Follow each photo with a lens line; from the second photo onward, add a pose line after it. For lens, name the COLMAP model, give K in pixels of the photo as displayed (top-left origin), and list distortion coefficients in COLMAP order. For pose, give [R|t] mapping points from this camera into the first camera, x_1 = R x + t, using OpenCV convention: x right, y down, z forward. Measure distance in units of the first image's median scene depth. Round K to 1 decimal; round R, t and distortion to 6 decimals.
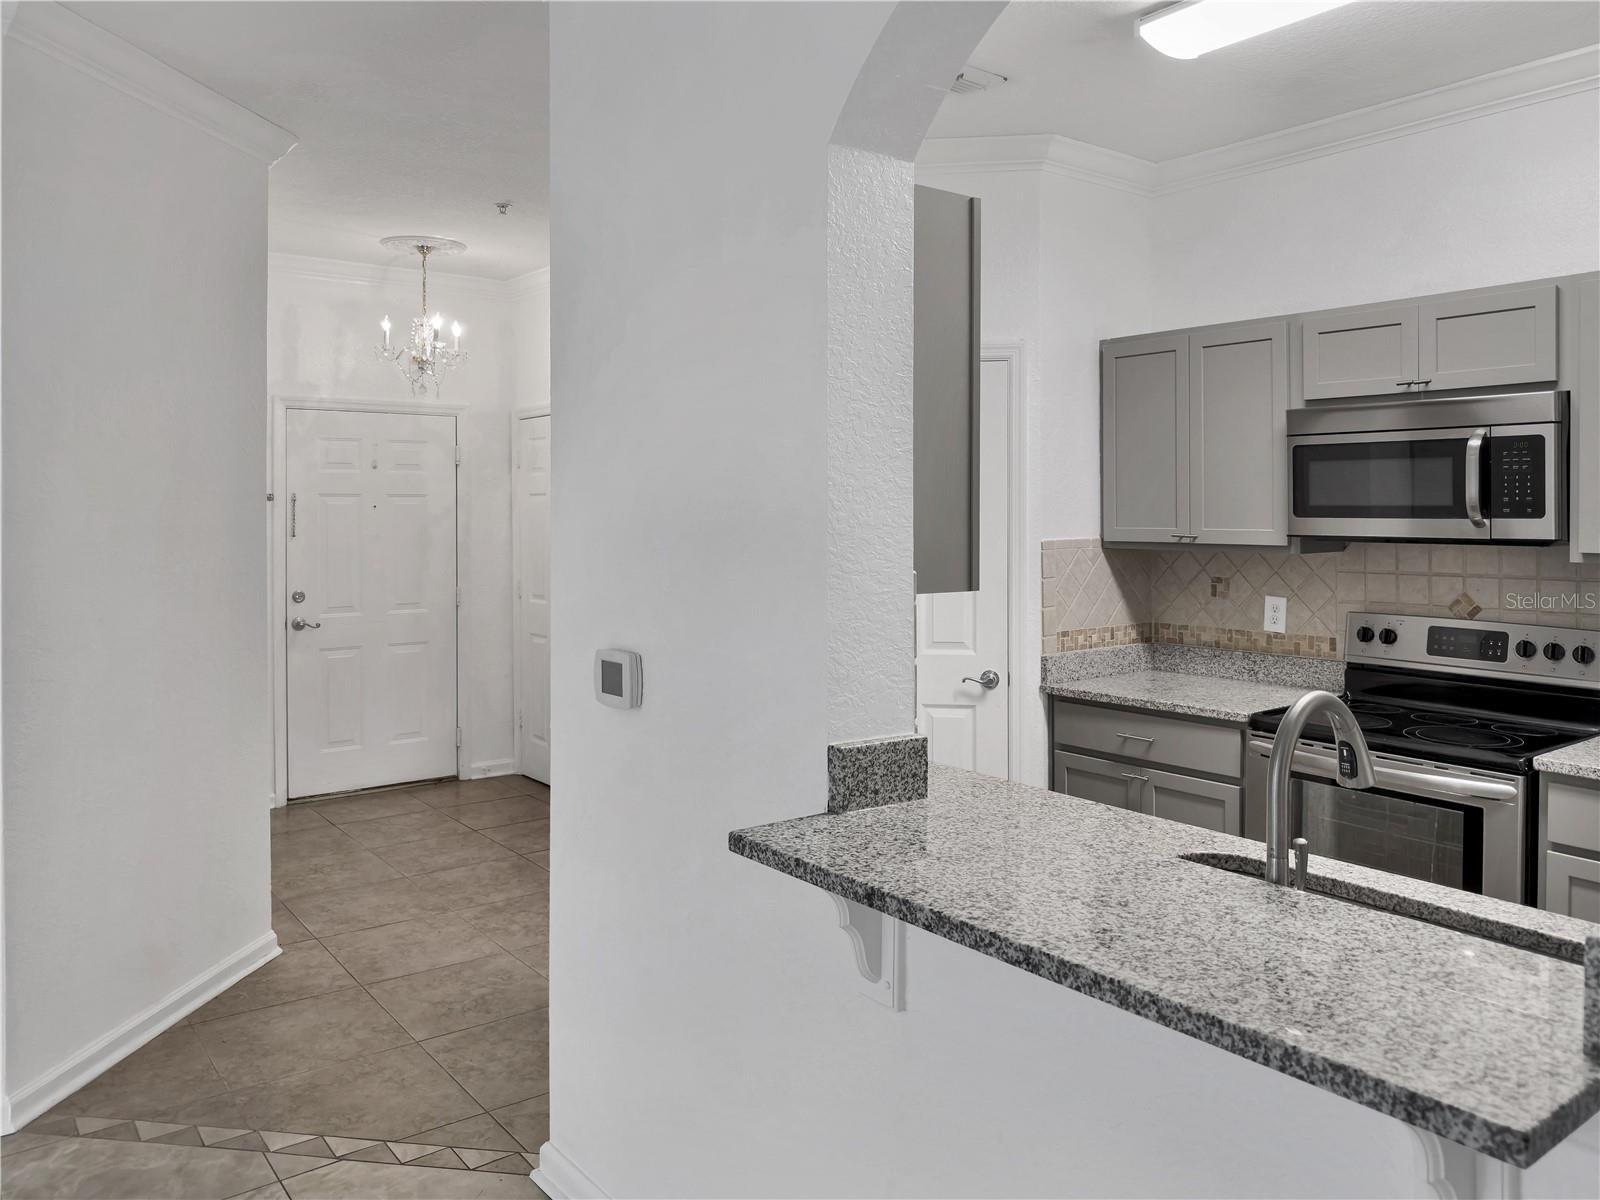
lens RADIAL K [[1181.2, 0, 800.9], [0, 1181.2, 518.2], [0, 0, 1]] dist [-0.009899, 0.000423]
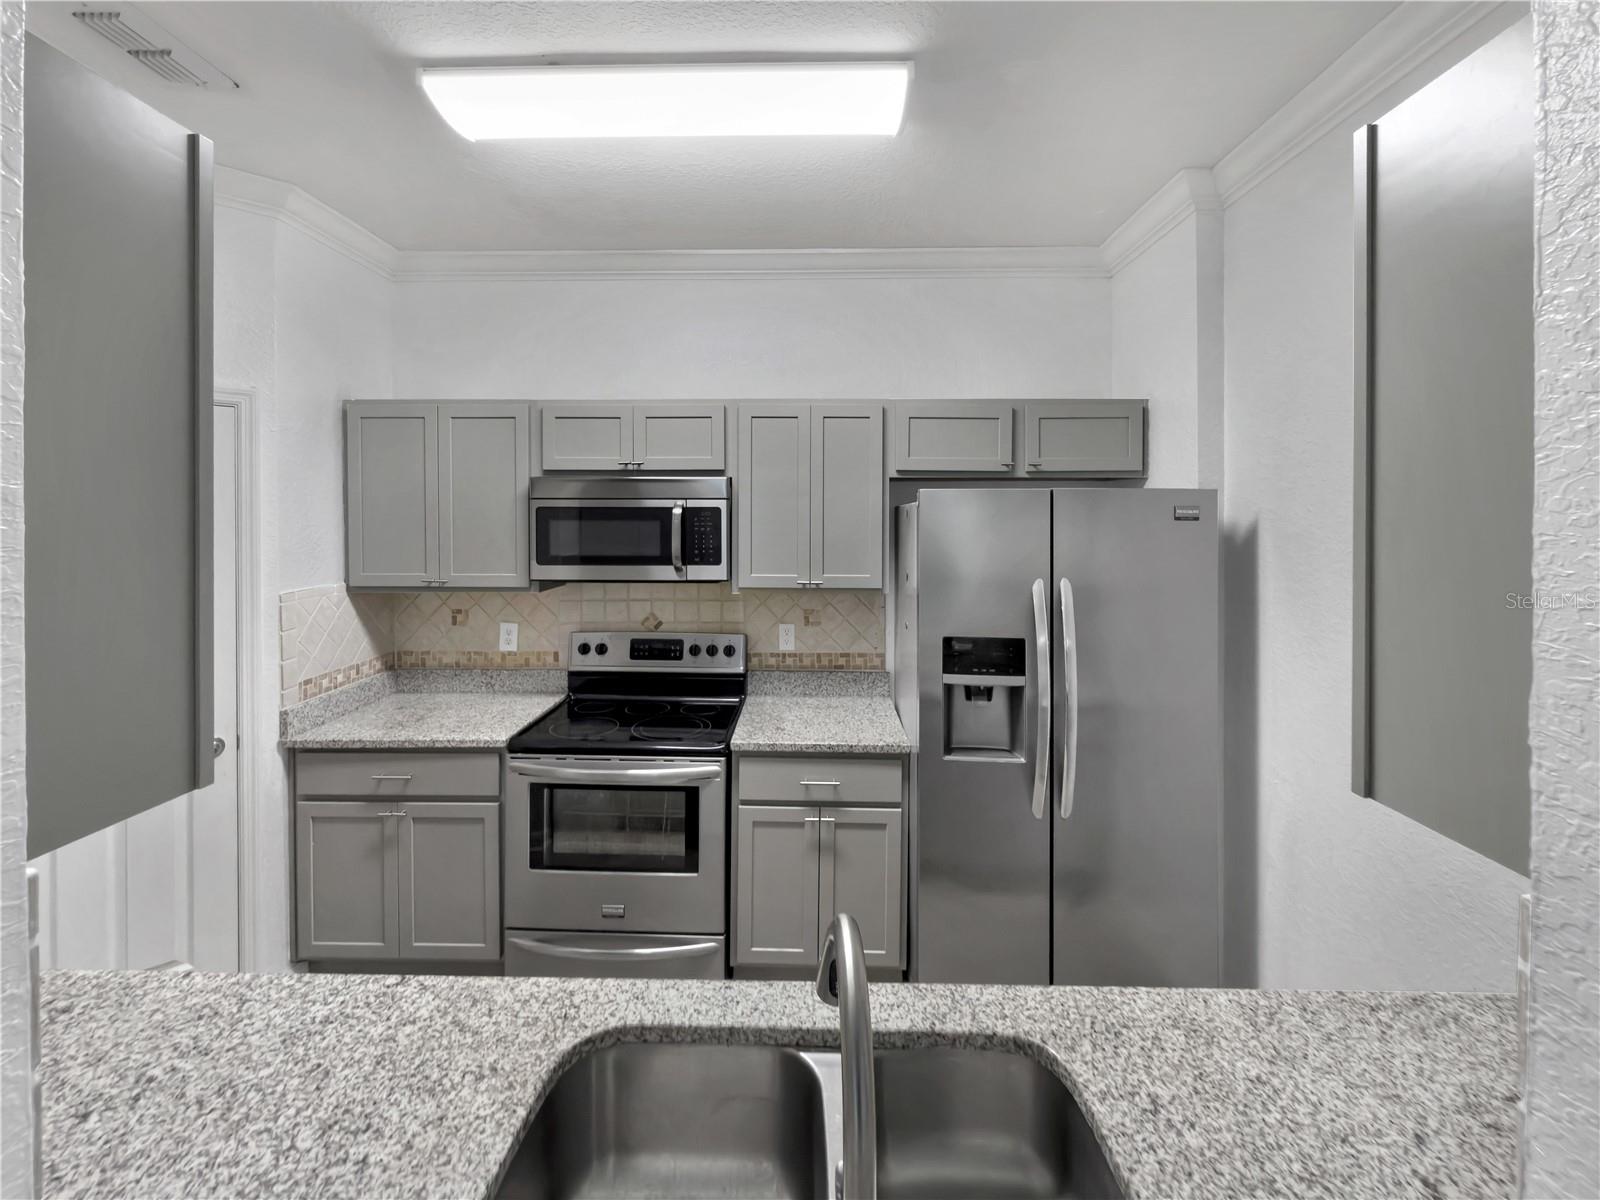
lens RADIAL K [[678.2, 0, 796.8], [0, 678.2, 521.1], [0, 0, 1]] dist [0.001263, 0.000405]
pose [[0.630791, -0.002700, 0.775948, 0.039843], [0.003339, 0.999994, 0.000765, -0.045808], [-0.775946, 0.002108, 0.630796, 0.342086]]
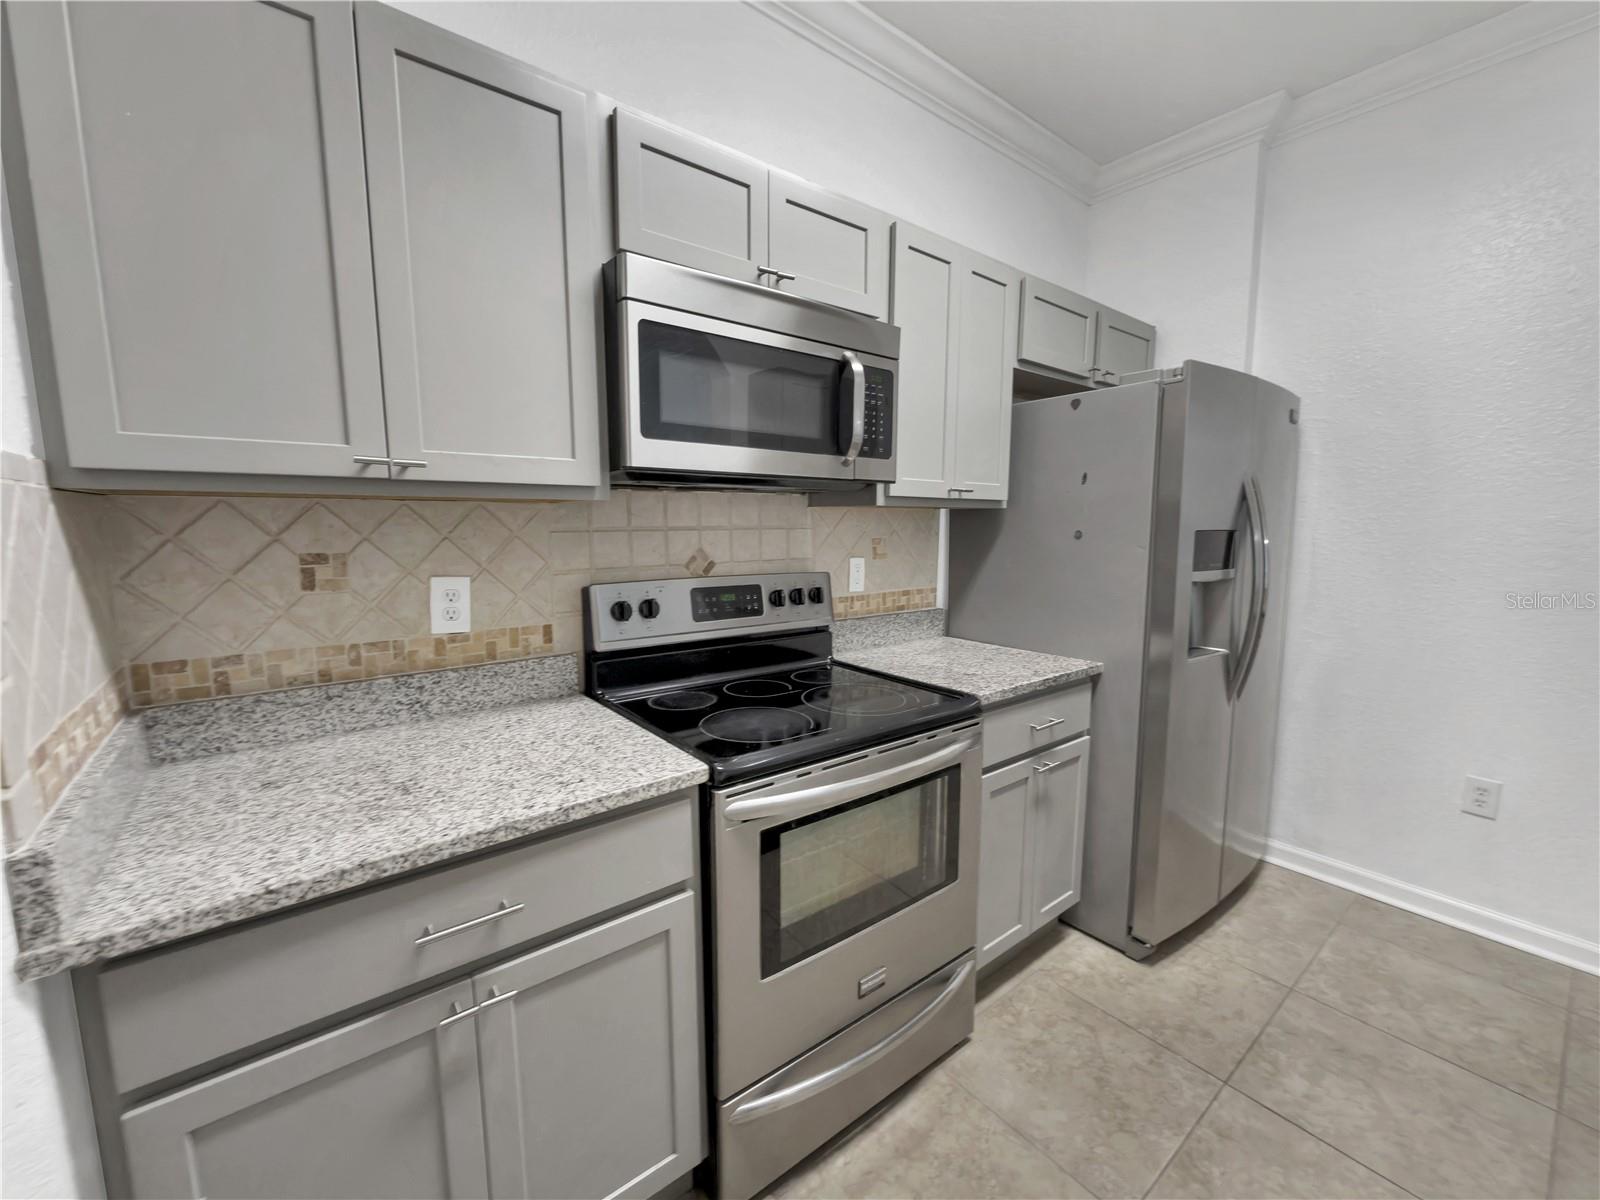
lens RADIAL K [[653.4, 0, 800.0], [0, 653.4, 600.0], [0, 0, 1]] dist [-0.001339, -0.000171]
pose [[-0.009483, -0.118347, 0.992927, 0.062513], [0.006990, 0.992940, 0.118415, 0.043611], [-0.999931, 0.008064, -0.008589, 0.911673]]
